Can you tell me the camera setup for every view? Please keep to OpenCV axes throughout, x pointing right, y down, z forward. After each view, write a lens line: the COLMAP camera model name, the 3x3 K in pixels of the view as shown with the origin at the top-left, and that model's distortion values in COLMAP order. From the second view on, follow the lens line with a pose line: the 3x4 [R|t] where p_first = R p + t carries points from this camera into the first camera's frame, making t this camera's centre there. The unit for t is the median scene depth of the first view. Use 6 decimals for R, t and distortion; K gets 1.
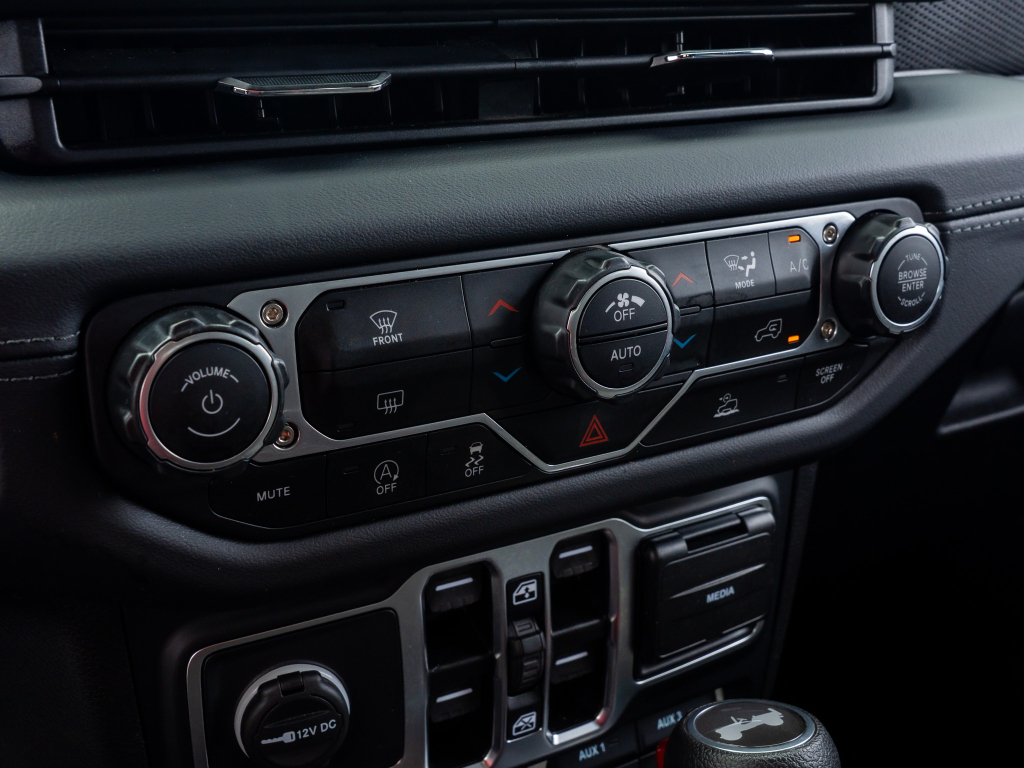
lens RADIAL K [[1212.9, 0, 505.2], [0, 1212.9, 383.2], [0, 0, 1]] dist [-0.003644, 0.000000]
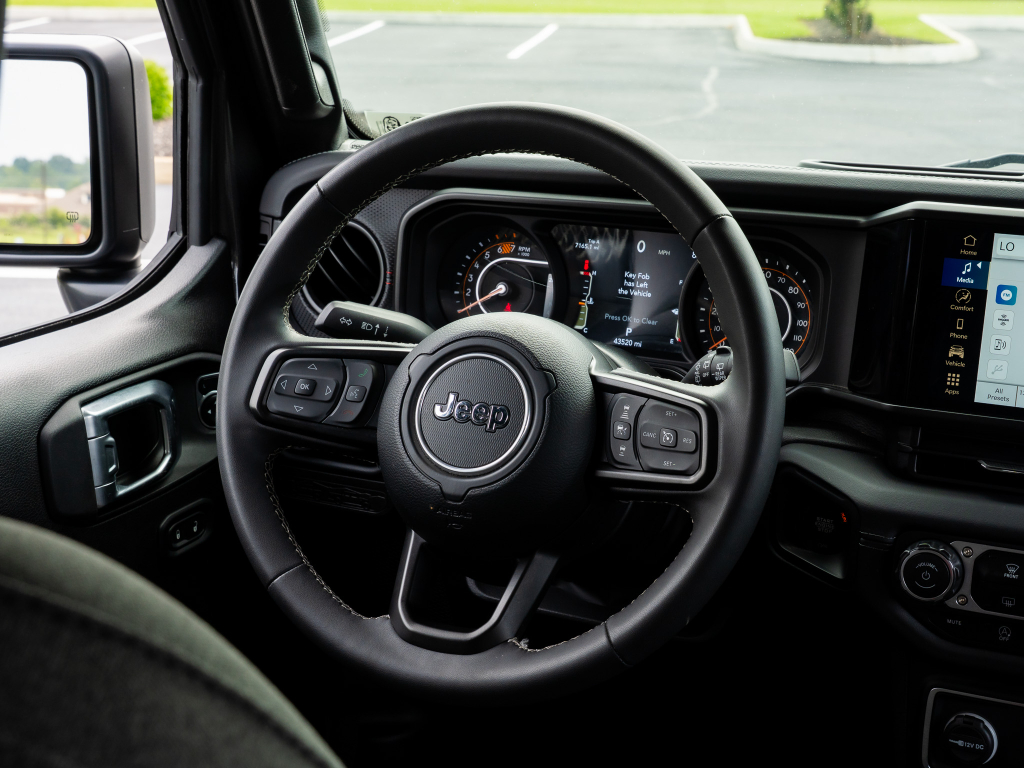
lens RADIAL K [[1649.3, 0, 506.2], [0, 1649.3, 402.4], [0, 0, 1]] dist [-0.010047, 0.000000]
pose [[0.579689, 0.201574, -0.789512, 1.471521], [-0.292956, 0.955689, 0.028902, -0.133226], [0.760354, 0.214538, 0.613055, -1.483665]]
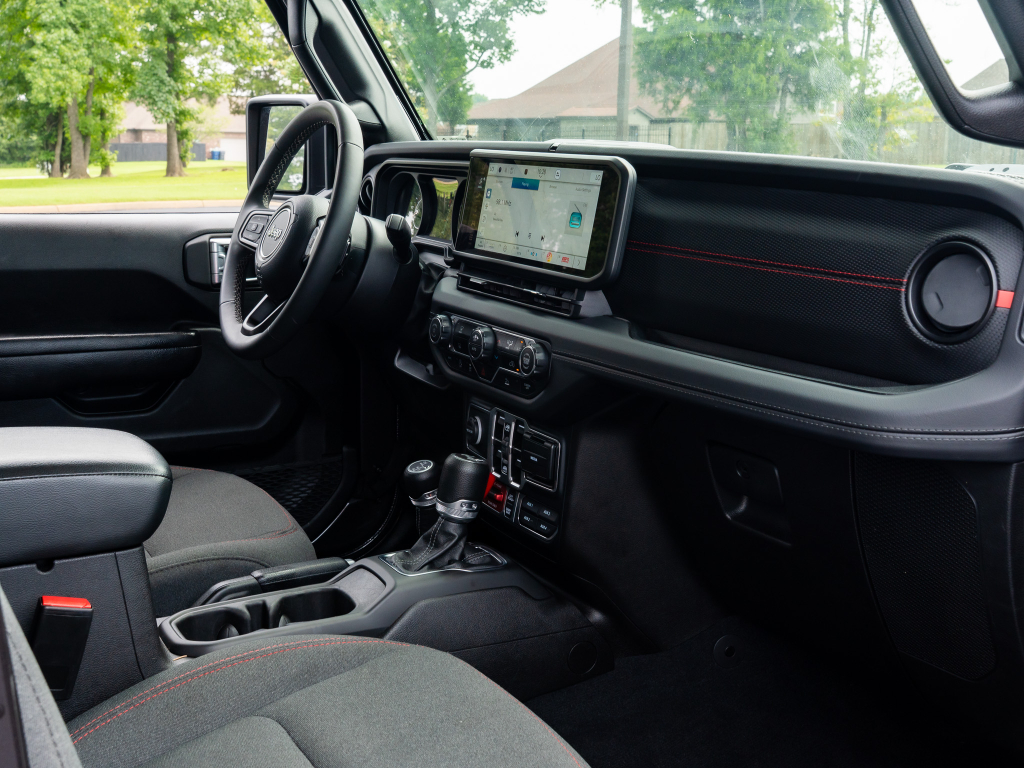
lens RADIAL K [[1212.9, 0, 511.9], [0, 1212.9, 385.9], [0, 0, 1]] dist [-0.003644, 0.000000]
pose [[-0.026985, 0.176537, -0.983924, 3.694099], [-0.380126, 0.908529, 0.173435, -0.596419], [0.924541, 0.378696, 0.042590, 0.840994]]
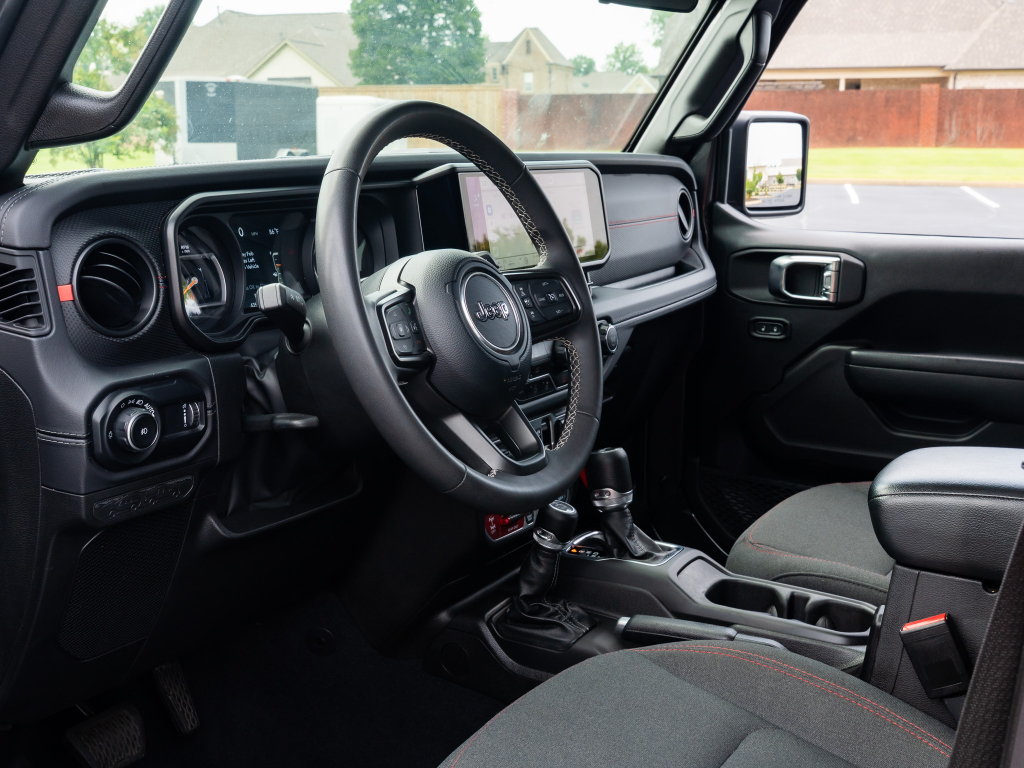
lens RADIAL K [[1212.9, 0, 508.9], [0, 1212.9, 391.0], [0, 0, 1]] dist [-0.003644, 0.000000]
pose [[0.877842, -0.119960, 0.463684, -1.824217], [0.190170, 0.975840, -0.107568, 0.443185], [-0.439578, 0.182606, 0.879446, -2.310687]]
